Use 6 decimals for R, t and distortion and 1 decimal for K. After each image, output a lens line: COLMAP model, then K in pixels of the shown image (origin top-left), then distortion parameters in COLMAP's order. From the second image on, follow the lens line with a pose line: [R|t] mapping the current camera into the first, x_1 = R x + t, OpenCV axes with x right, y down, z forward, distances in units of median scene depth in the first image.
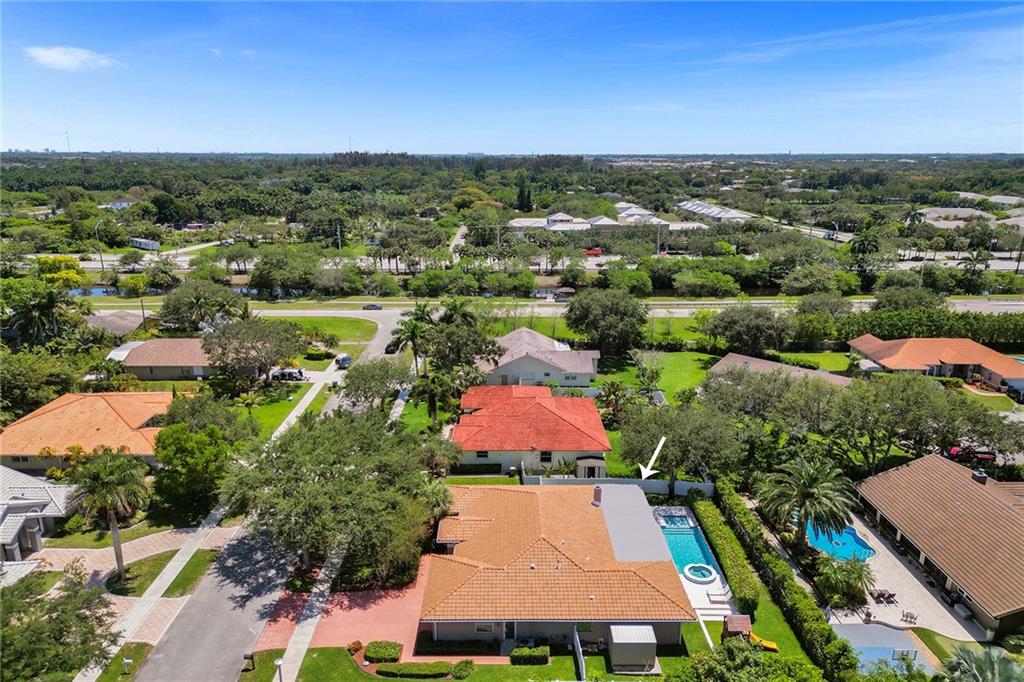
lens RADIAL K [[742.2, 0, 506.8], [0, 742.2, 277.0], [0, 0, 1]] dist [0.074087, -0.079779]
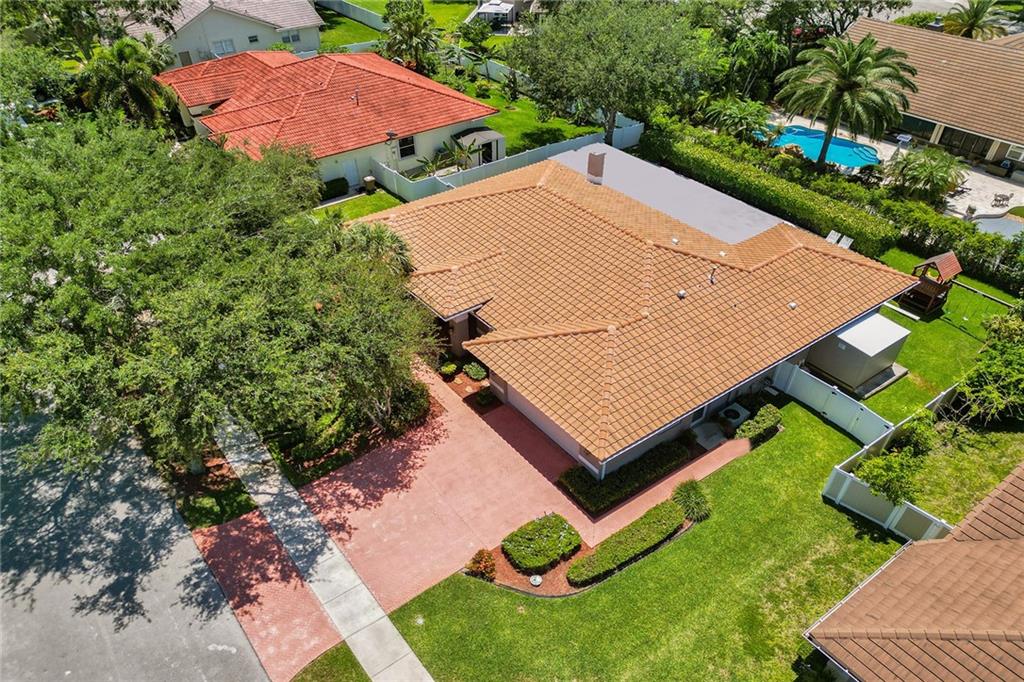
lens RADIAL K [[740.8, 0, 495.1], [0, 740.8, 399.2], [0, 0, 1]] dist [0.059667, -0.059563]
pose [[0.806164, -0.382914, 0.451084, -0.312342], [0.104744, 0.842677, 0.528132, 0.135654], [-0.582347, -0.378513, 0.719444, 0.595197]]
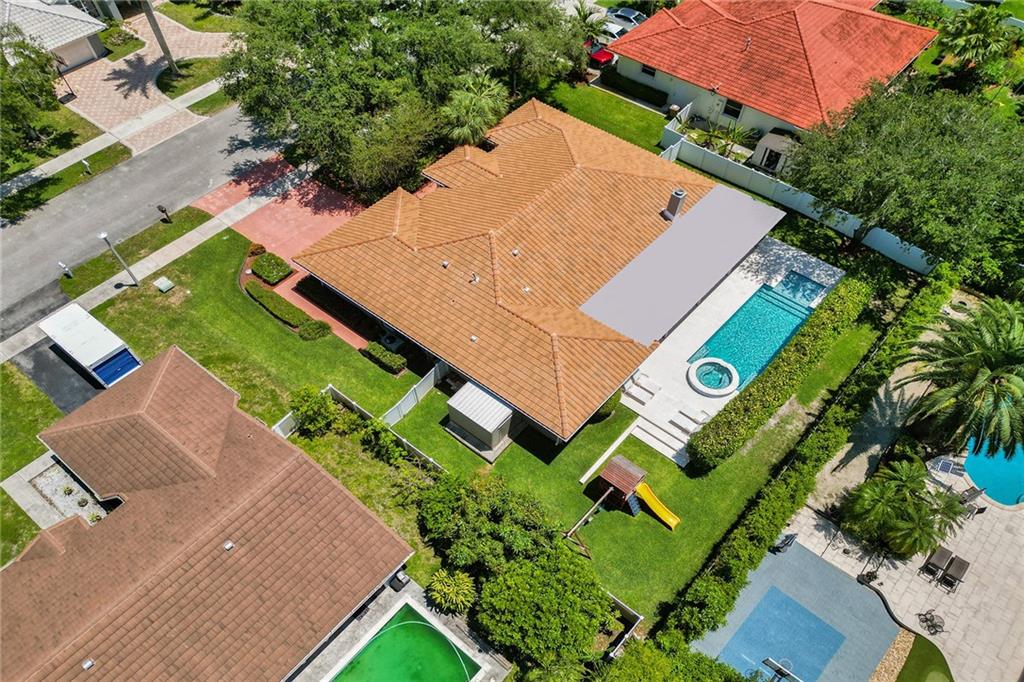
lens RADIAL K [[784.0, 0, 513.3], [0, 784.0, 424.4], [0, 0, 1]] dist [0.061519, -0.065135]
pose [[0.759336, 0.516279, -0.396061, 0.410955], [-0.102569, 0.696029, 0.710650, -0.035685], [0.642564, -0.498998, 0.581474, 0.478868]]
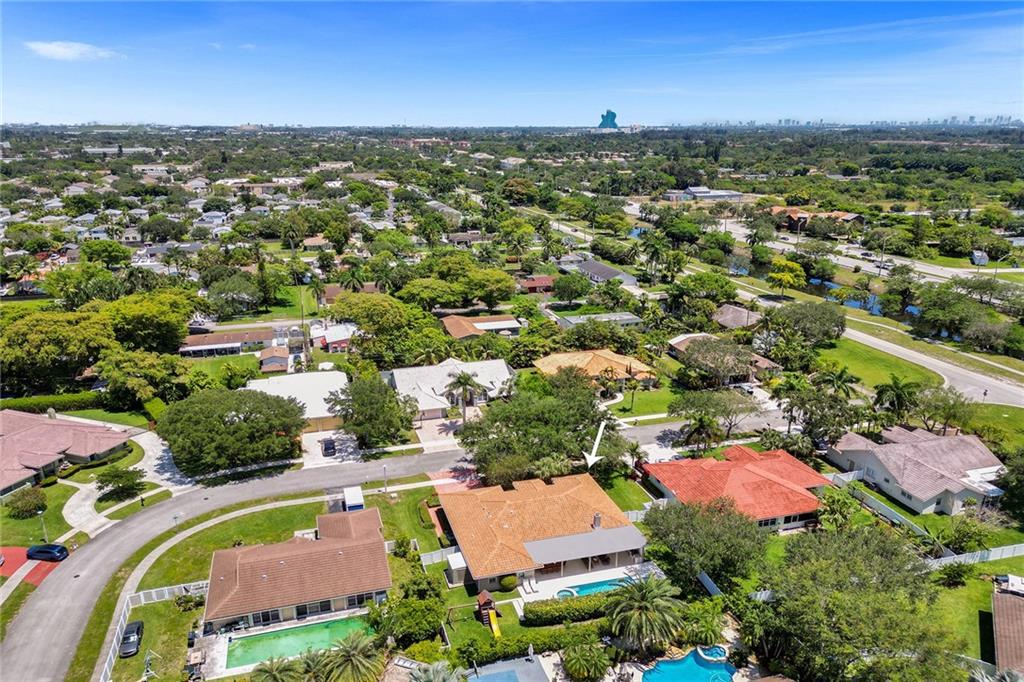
lens RADIAL K [[752.2, 0, 508.8], [0, 752.2, 284.1], [0, 0, 1]] dist [0.061076, -0.064179]
pose [[0.277334, 0.194323, -0.940917, 1.347547], [-0.152264, 0.975845, 0.156657, -0.318103], [0.948632, 0.099821, 0.300223, 0.459922]]
